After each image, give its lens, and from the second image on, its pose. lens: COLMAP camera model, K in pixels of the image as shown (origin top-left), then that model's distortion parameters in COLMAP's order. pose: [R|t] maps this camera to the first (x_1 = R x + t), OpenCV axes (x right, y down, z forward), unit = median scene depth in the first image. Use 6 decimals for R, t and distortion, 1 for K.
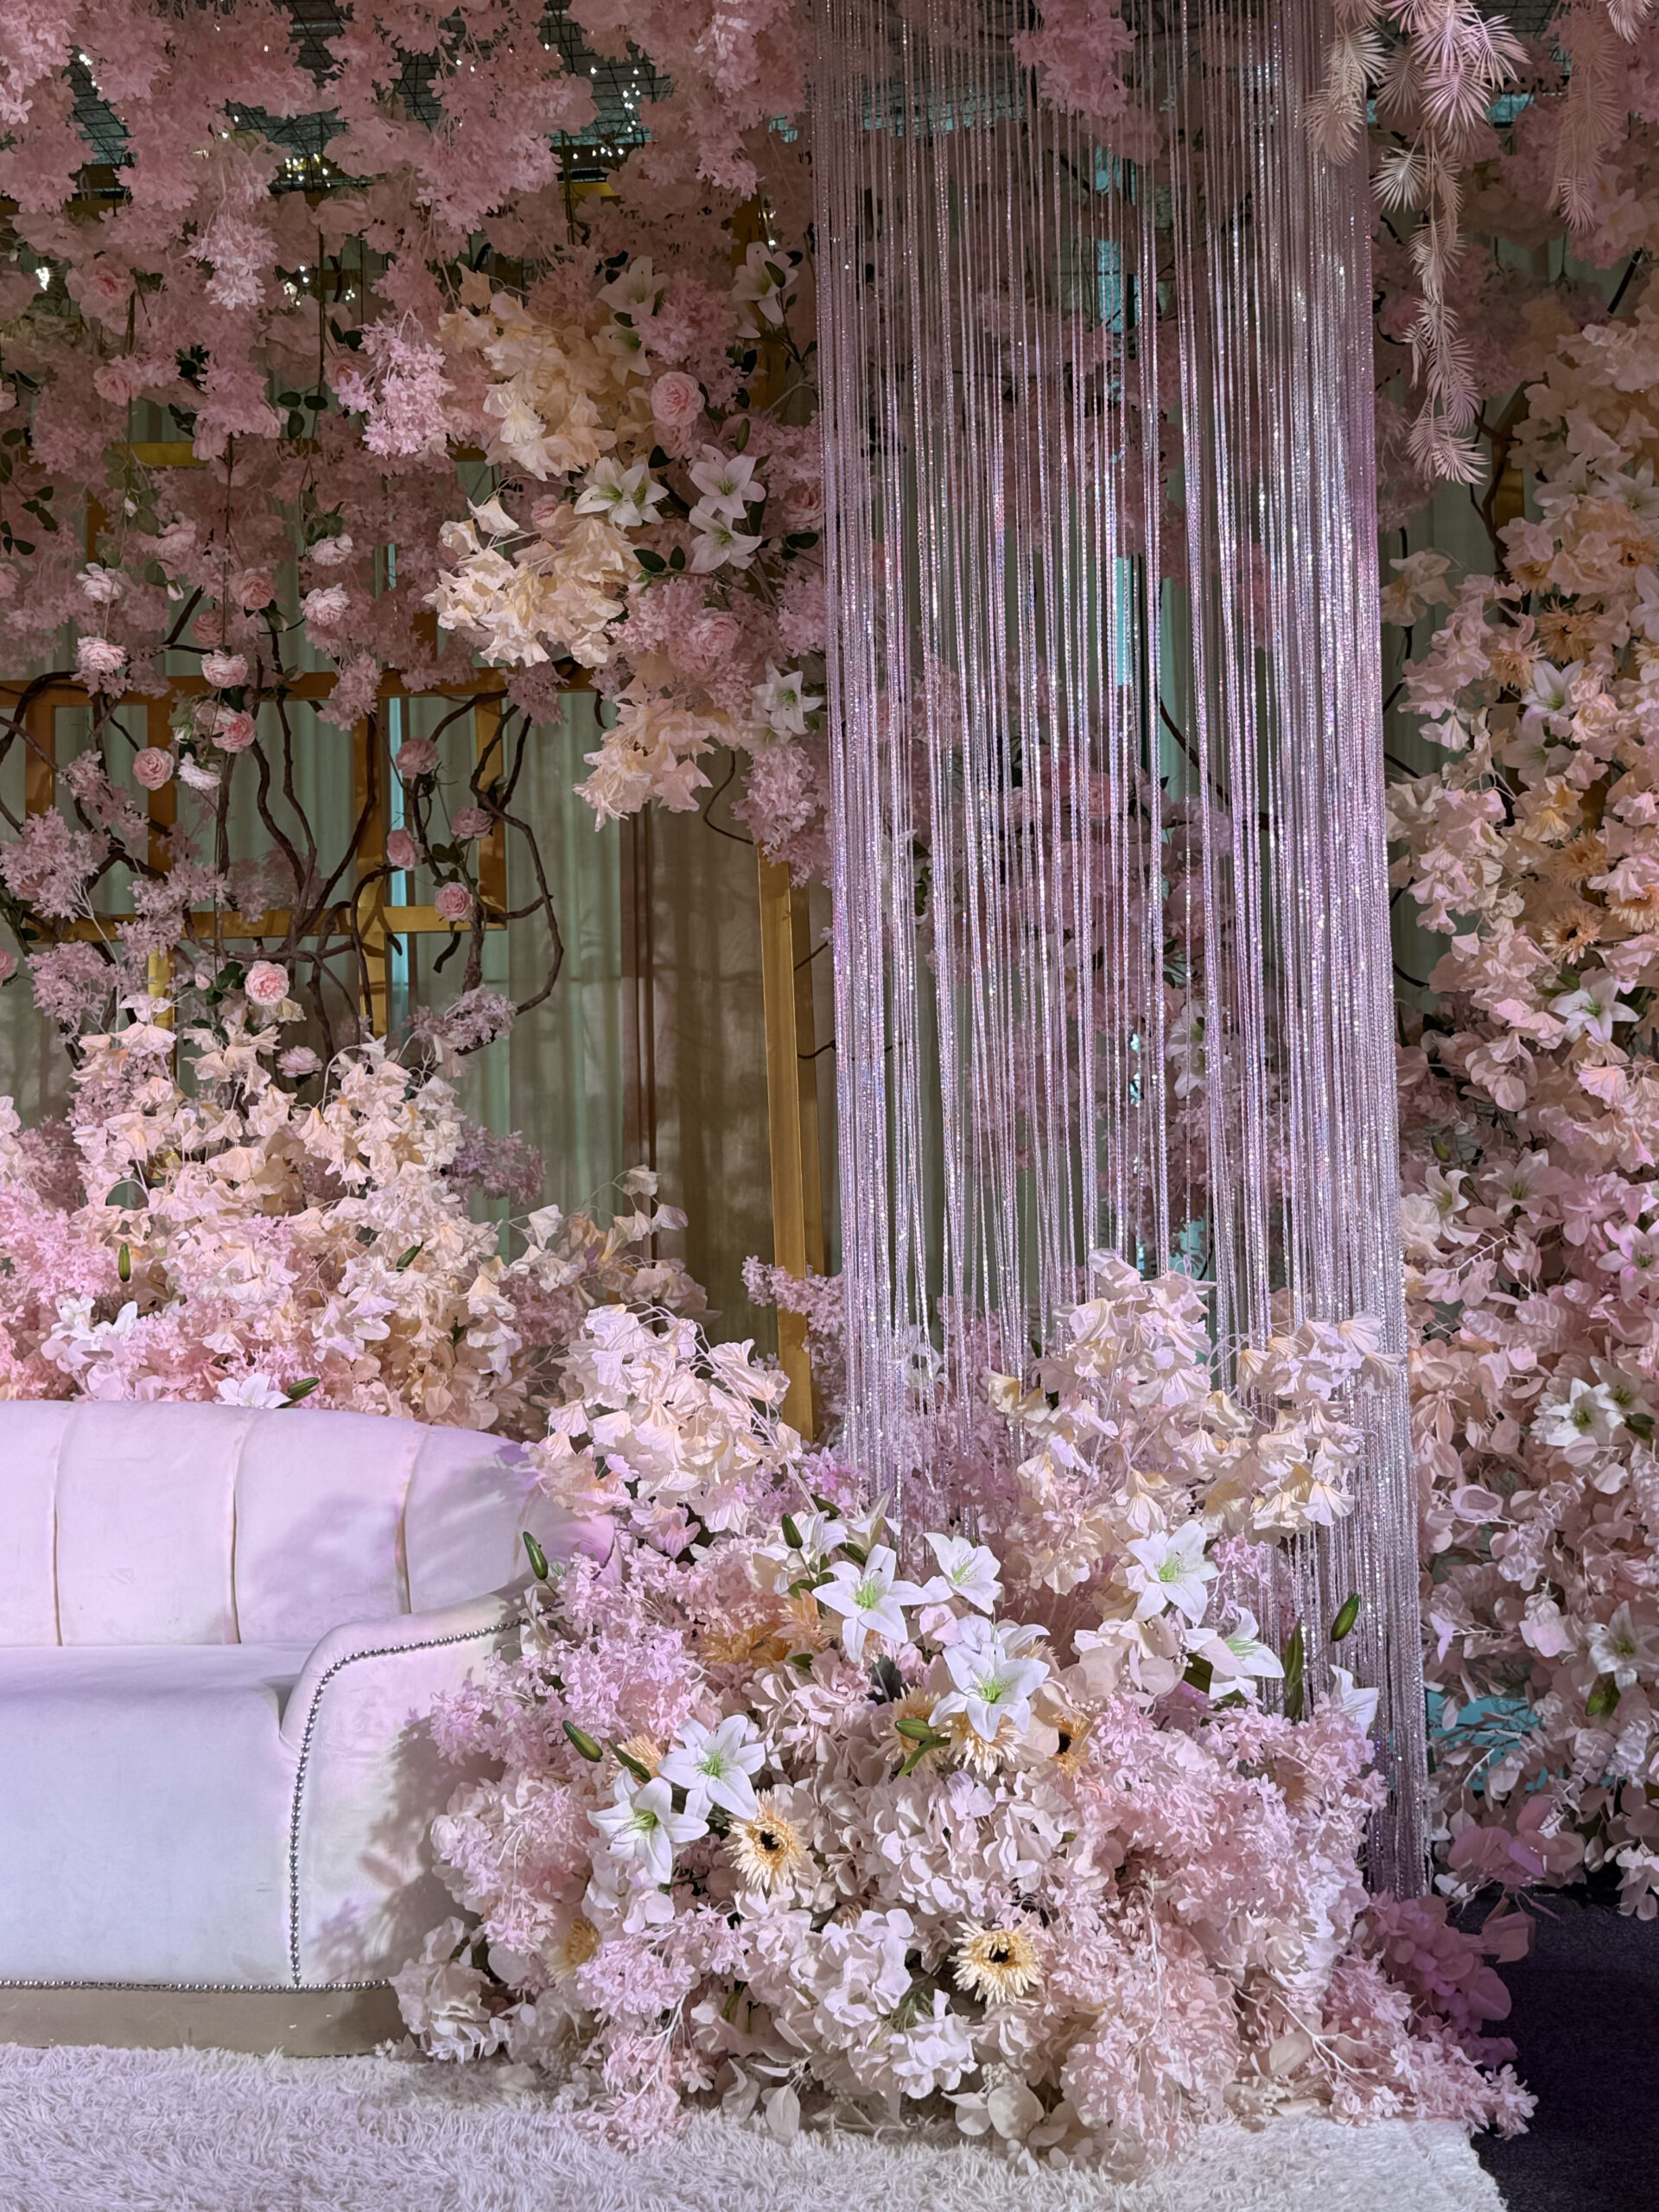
lens RADIAL K [[2876.8, 0, 838.6], [0, 2876.8, 1111.2], [0, 0, 1]] dist [0.089420, 0.000000]
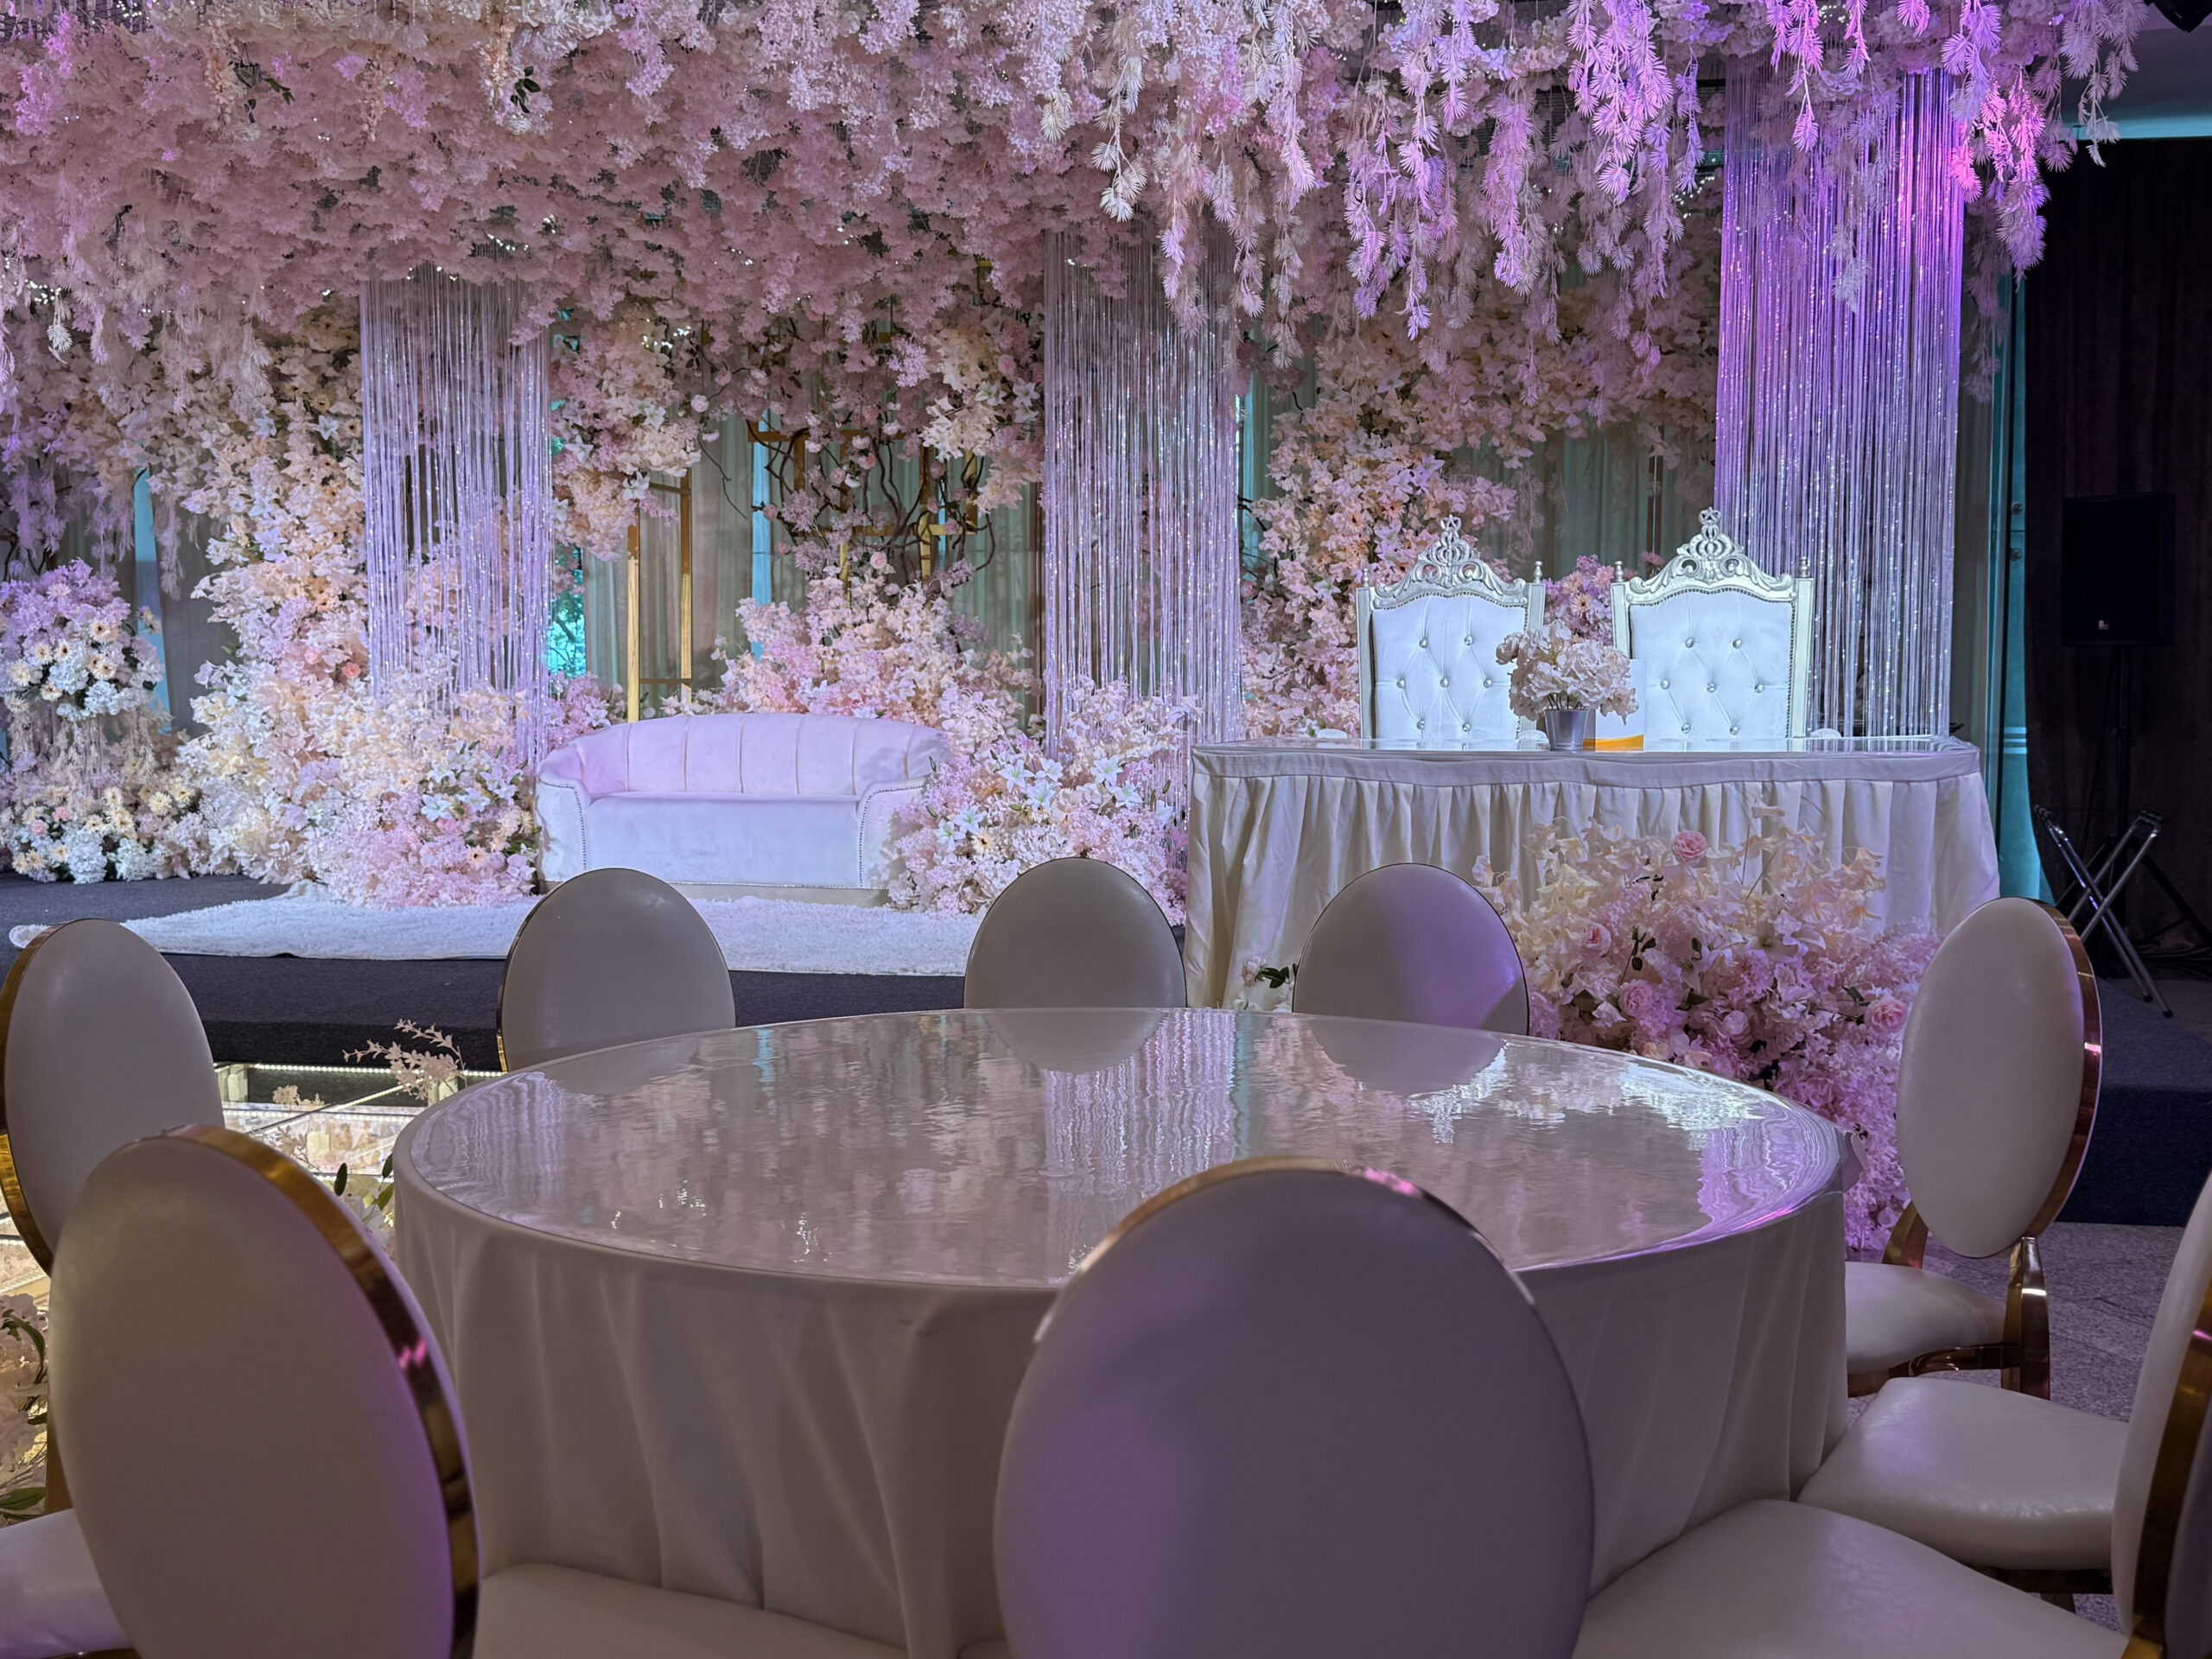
lens RADIAL K [[2079.0, 0, 1097.8], [0, 2079.0, 834.2], [0, 0, 1]] dist [0.064687, 0.000000]
pose [[0.987684, 0.033638, -0.152802, 0.347544], [-0.011622, 0.989691, 0.142745, -0.081872], [0.156028, -0.139211, 0.977893, -1.005452]]
